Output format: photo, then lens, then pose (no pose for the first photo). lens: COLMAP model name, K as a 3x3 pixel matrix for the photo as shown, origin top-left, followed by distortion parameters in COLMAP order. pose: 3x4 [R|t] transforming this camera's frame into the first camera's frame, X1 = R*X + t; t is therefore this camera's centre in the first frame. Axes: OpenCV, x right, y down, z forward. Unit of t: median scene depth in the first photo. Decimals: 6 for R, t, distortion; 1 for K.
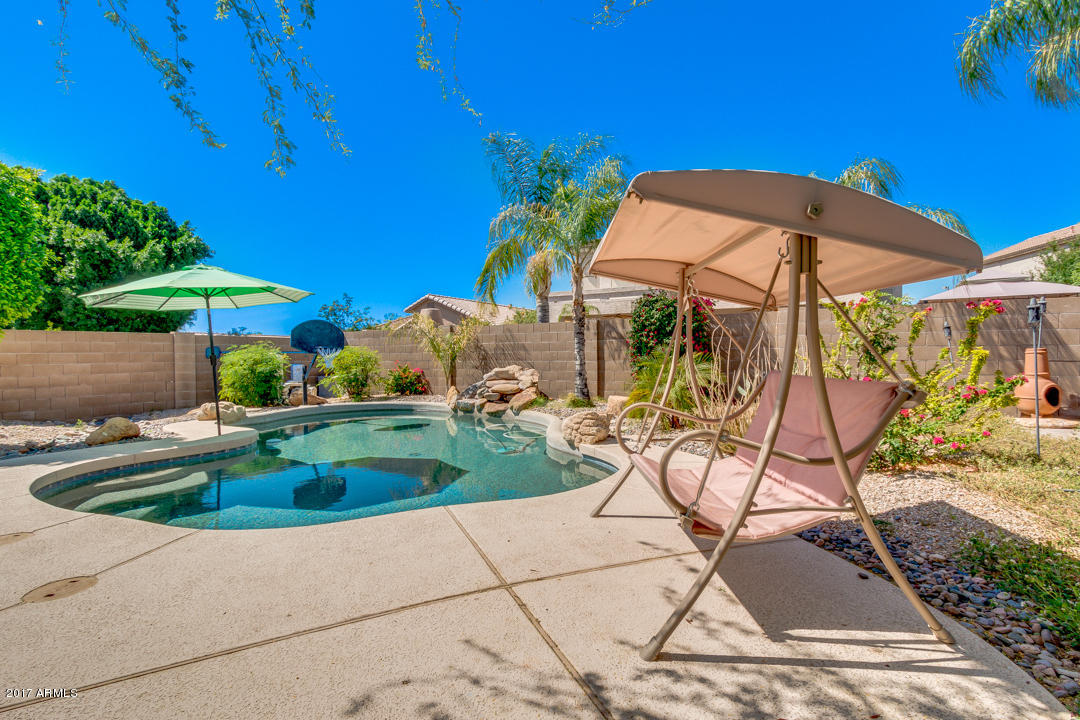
lens RADIAL K [[495.5, 0, 542.0], [0, 495.5, 362.4], [0, 0, 1]] dist [-0.005381, -0.000596]
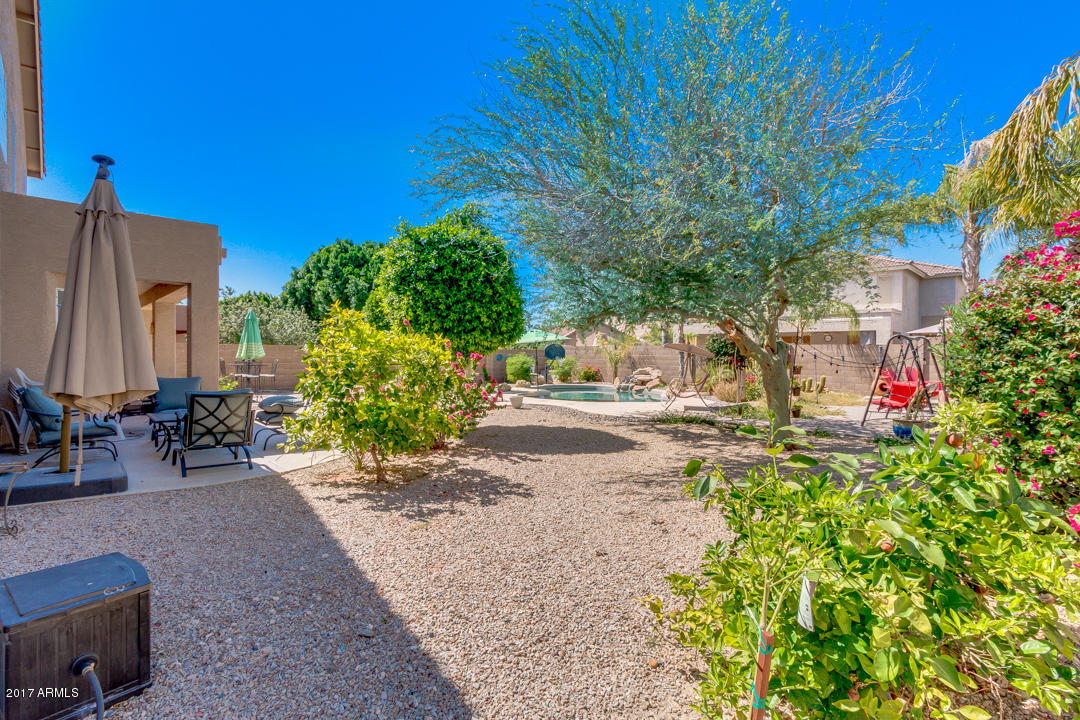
lens RADIAL K [[495.5, 0, 541.3], [0, 495.5, 361.6], [0, 0, 1]] dist [-0.005381, -0.000596]
pose [[0.964035, 0.021422, -0.264911, 0.048940], [-0.021113, 0.999769, 0.004013, -0.014965], [0.264936, 0.001725, 0.964265, -0.933409]]
